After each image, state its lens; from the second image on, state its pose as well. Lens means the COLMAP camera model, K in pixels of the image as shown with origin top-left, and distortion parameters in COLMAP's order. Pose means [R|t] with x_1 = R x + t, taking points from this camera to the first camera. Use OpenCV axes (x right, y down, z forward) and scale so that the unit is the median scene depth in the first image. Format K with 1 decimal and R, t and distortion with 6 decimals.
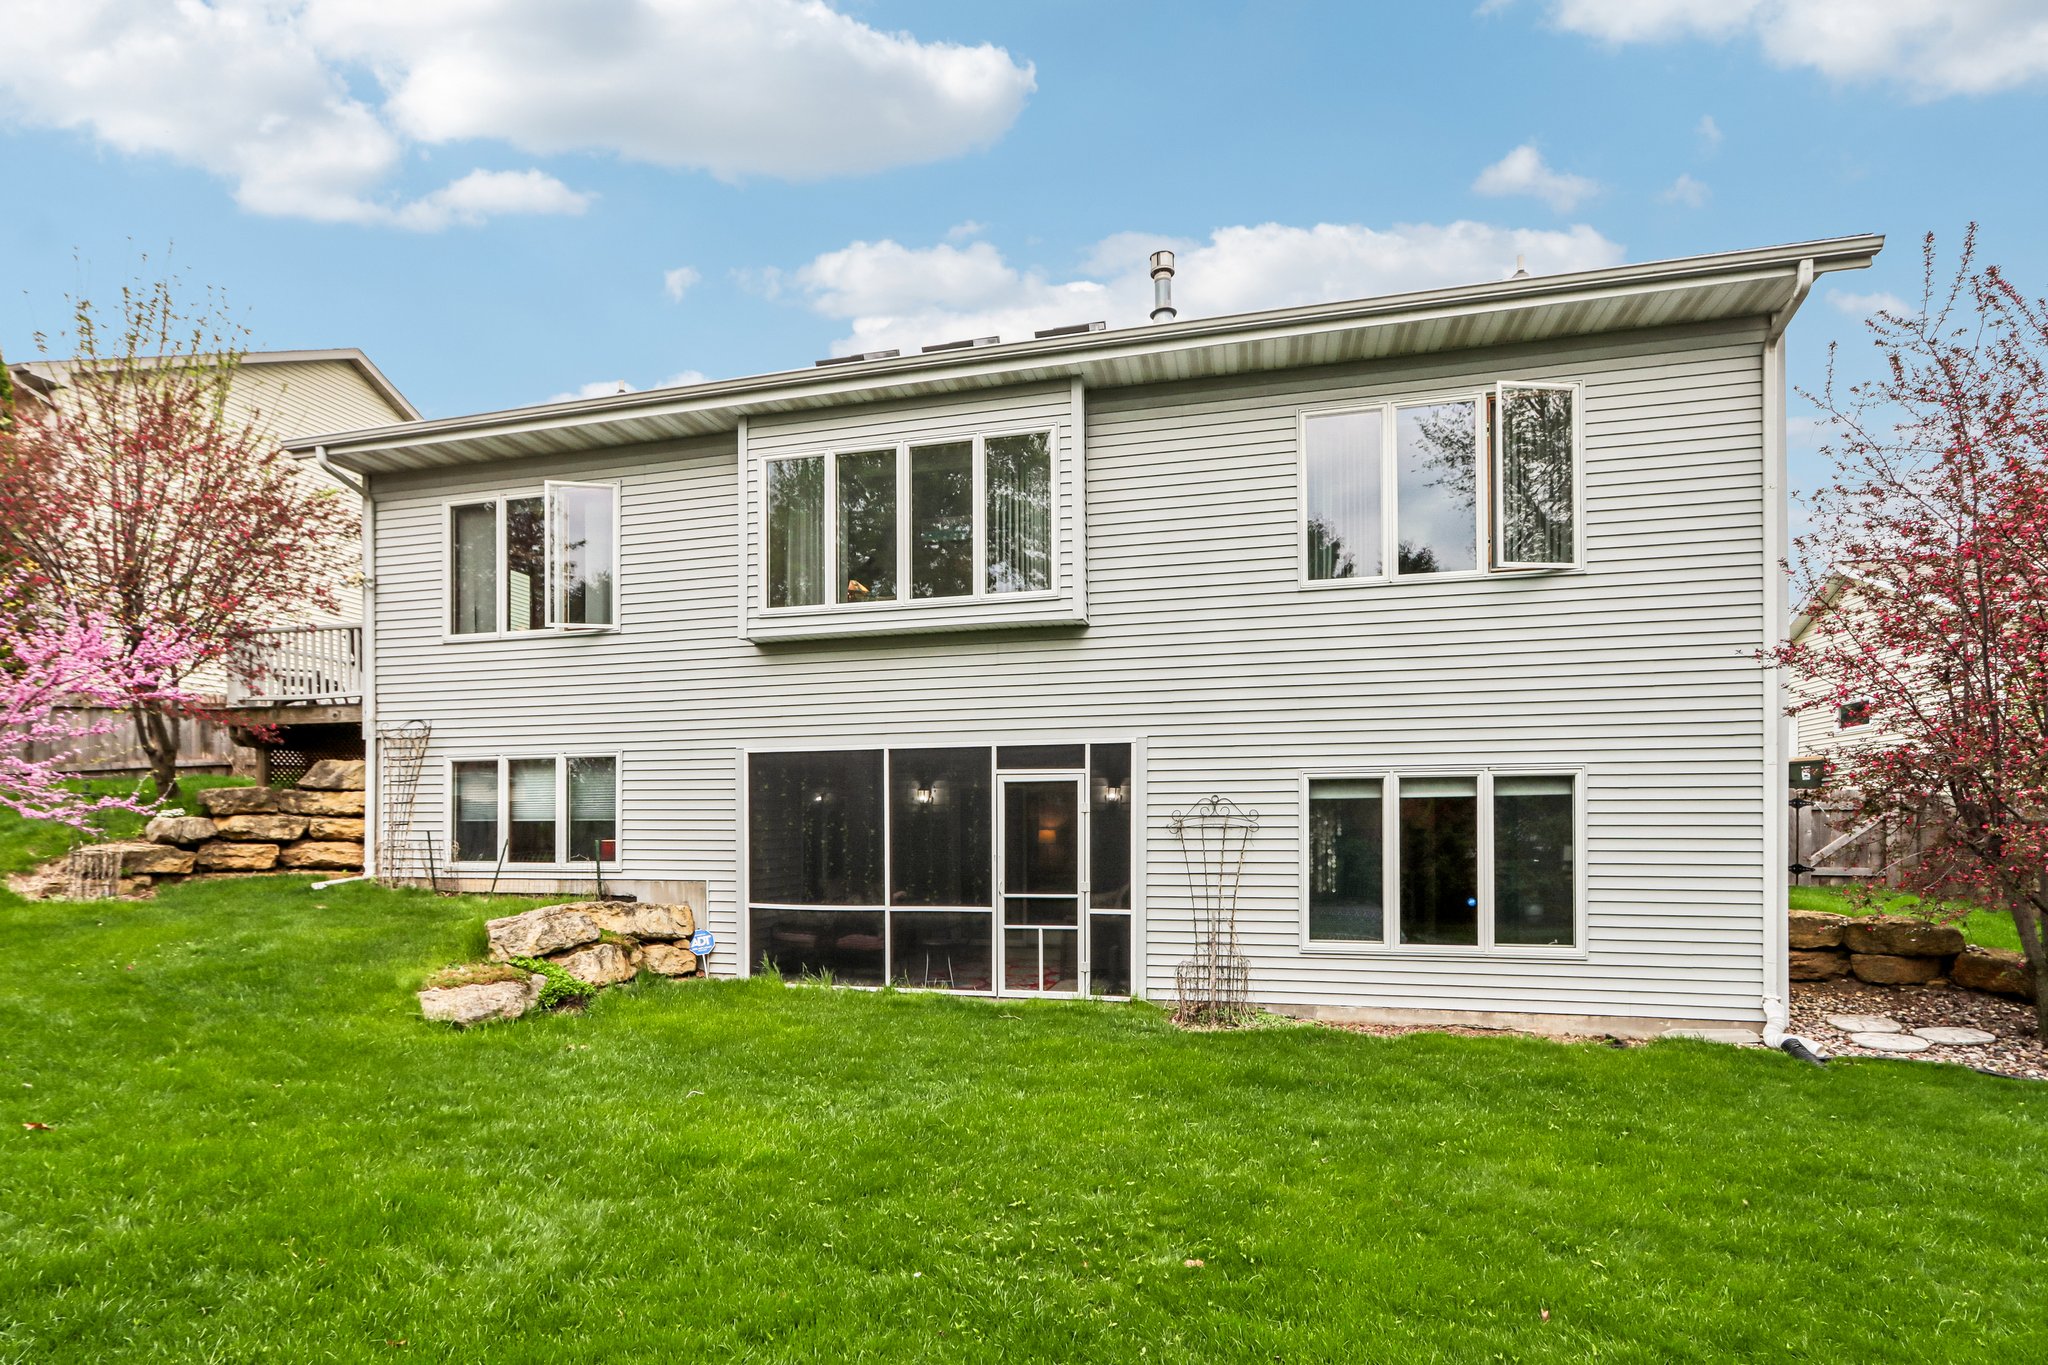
lens RADIAL K [[957.3, 0, 1024.0], [0, 957.3, 682.5], [0, 0, 1]] dist [-0.003040, 0.000488]
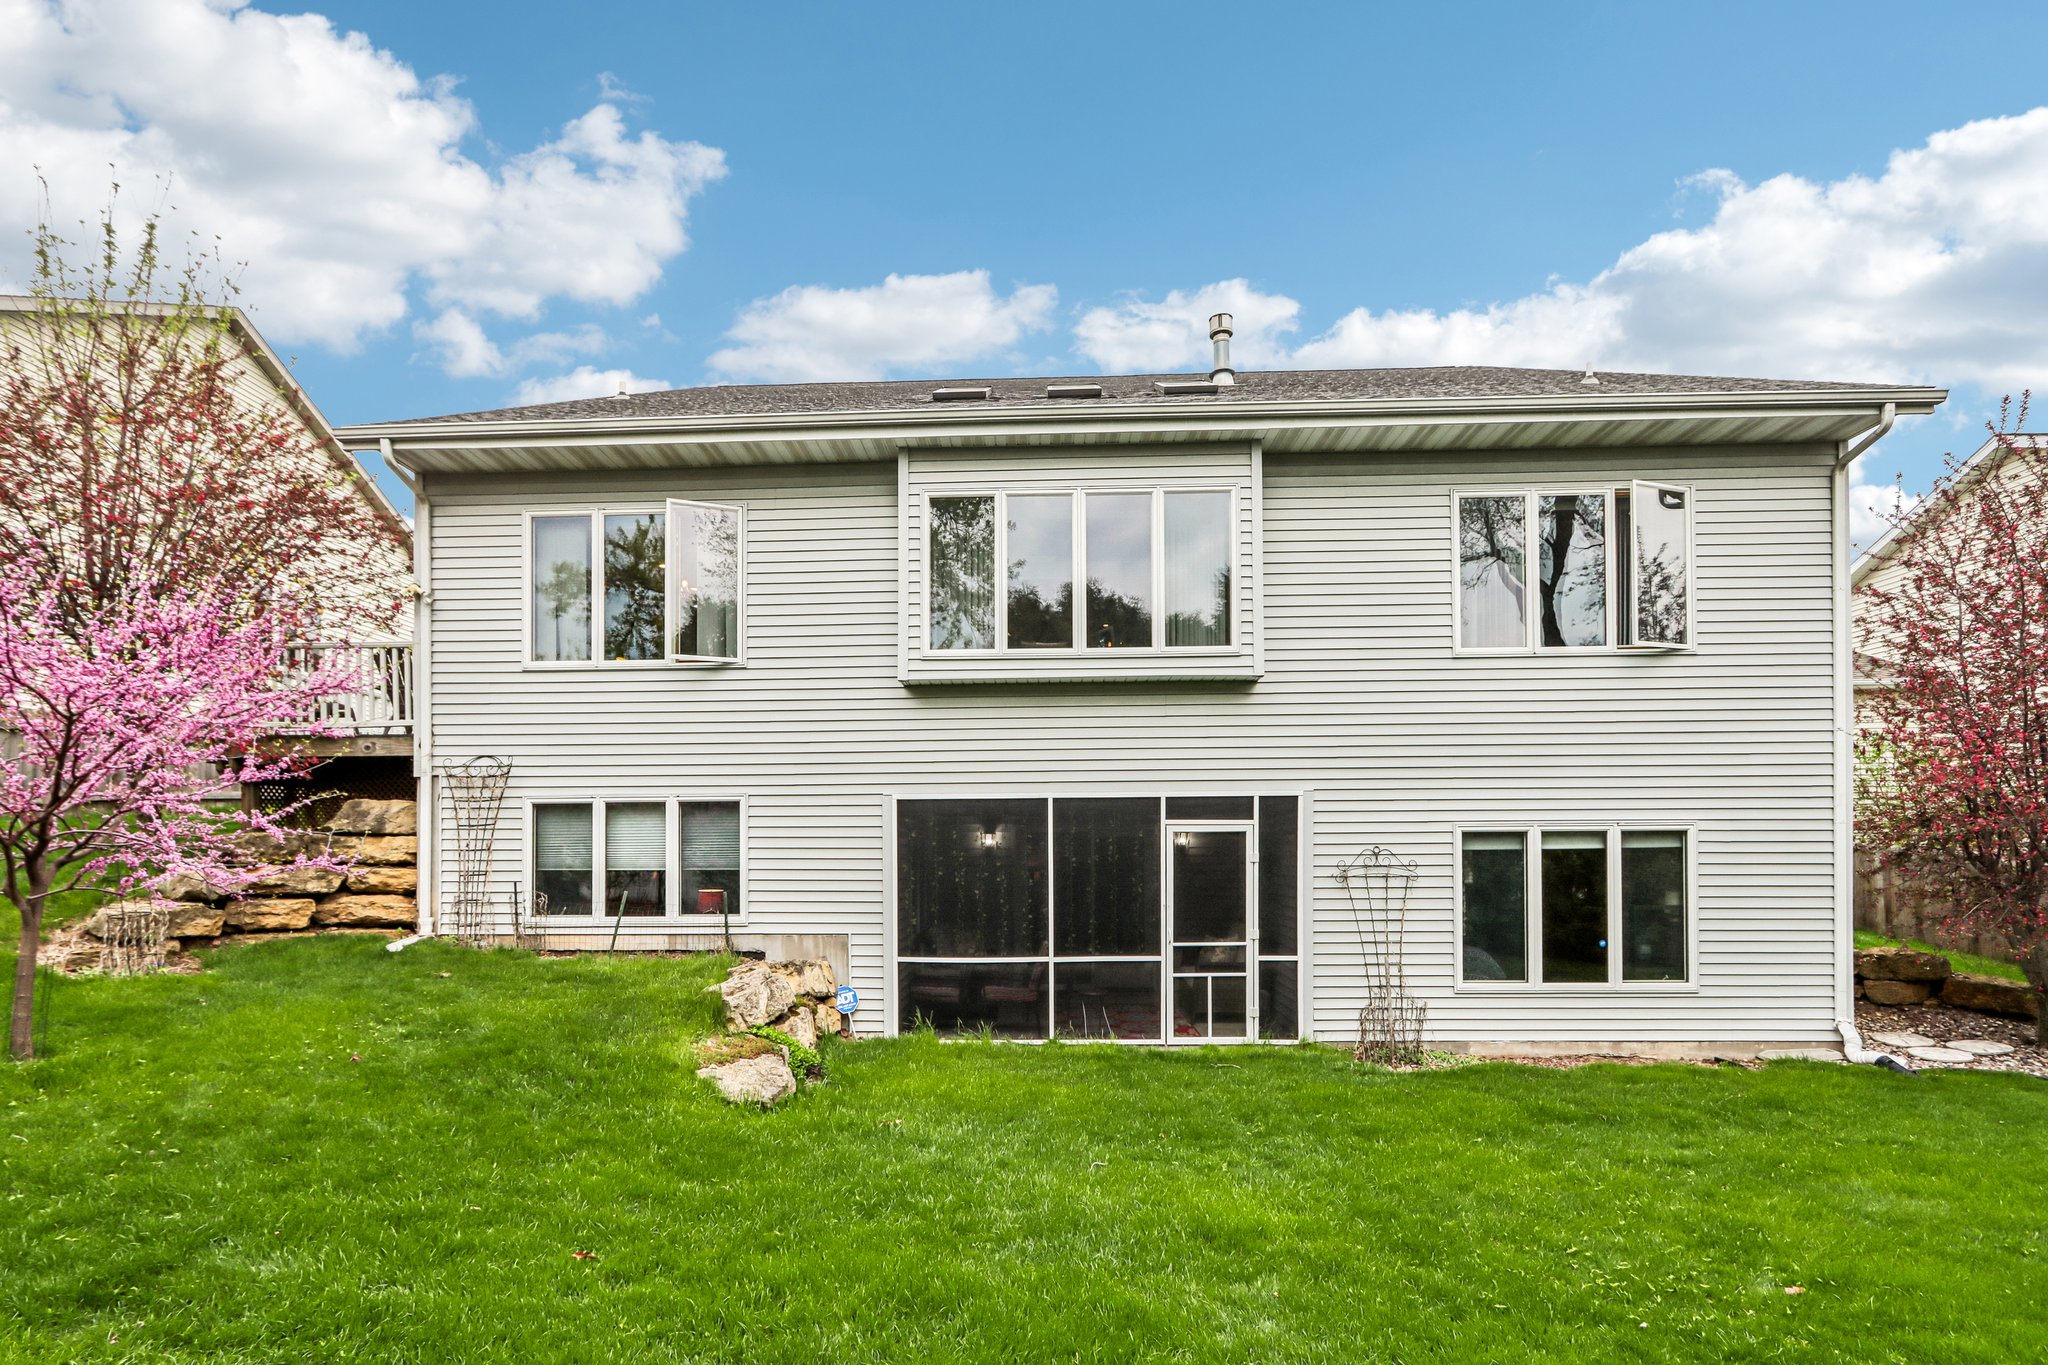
lens RADIAL K [[967.1, 0, 1023.5], [0, 967.1, 703.9], [0, 0, 1]] dist [-0.002743, 0.001052]
pose [[0.978595, 0.030904, 0.203461, -0.393271], [-0.029534, 0.999516, -0.009767, -0.017336], [-0.203665, 0.003549, 0.979034, 0.029070]]
